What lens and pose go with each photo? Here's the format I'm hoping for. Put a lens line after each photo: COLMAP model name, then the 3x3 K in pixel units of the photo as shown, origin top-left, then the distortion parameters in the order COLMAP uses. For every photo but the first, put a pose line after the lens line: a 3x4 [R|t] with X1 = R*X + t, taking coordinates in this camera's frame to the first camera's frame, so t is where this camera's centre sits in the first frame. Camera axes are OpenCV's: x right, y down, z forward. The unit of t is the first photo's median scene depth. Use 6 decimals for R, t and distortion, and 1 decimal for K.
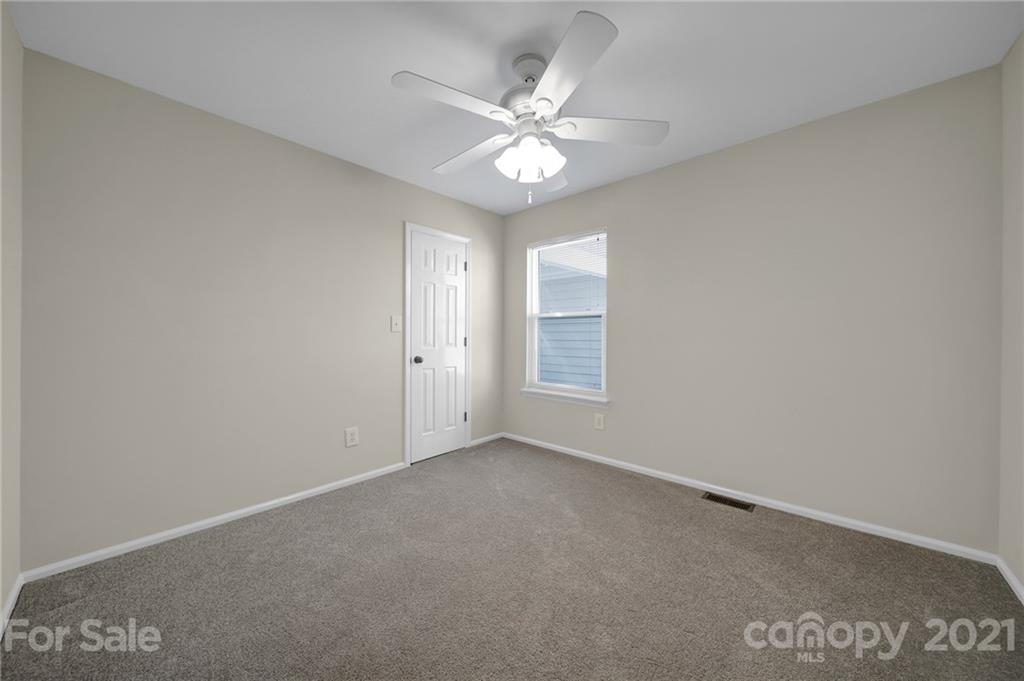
lens RADIAL K [[357.6, 0, 511.5], [0, 357.6, 336.6], [0, 0, 1]] dist [-0.001660, -0.000354]
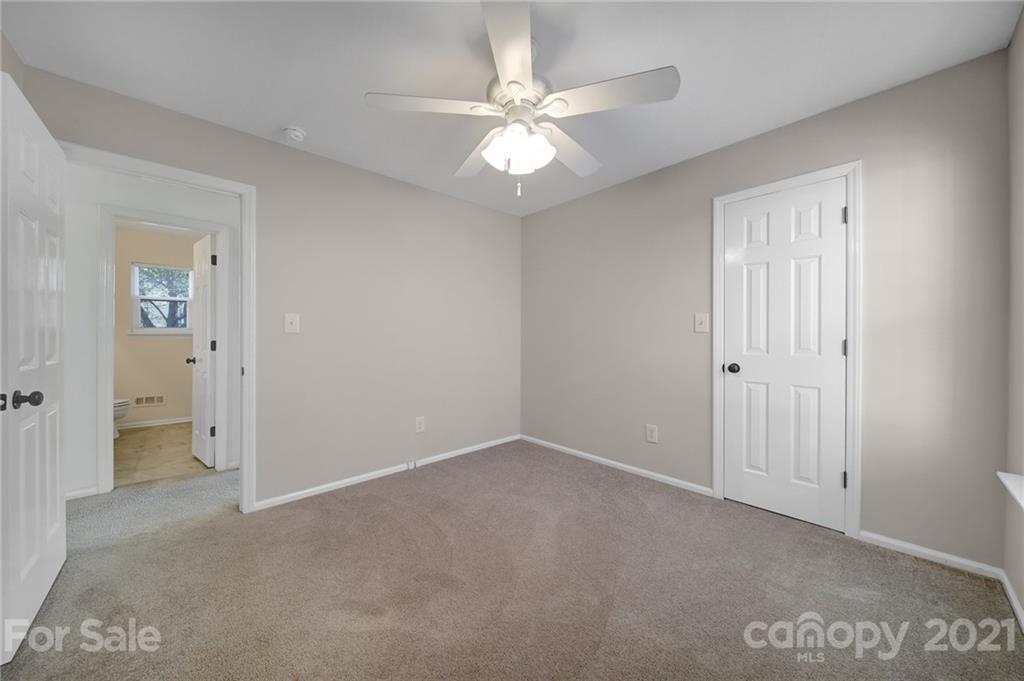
lens RADIAL K [[357.6, 0, 511.5], [0, 357.6, 336.6], [0, 0, 1]] dist [-0.001660, -0.000354]
pose [[-0.075090, 0.002613, -0.997173, 0.560295], [-0.004114, 0.999987, 0.002930, -0.003718], [0.997168, 0.004323, -0.075078, 0.599796]]
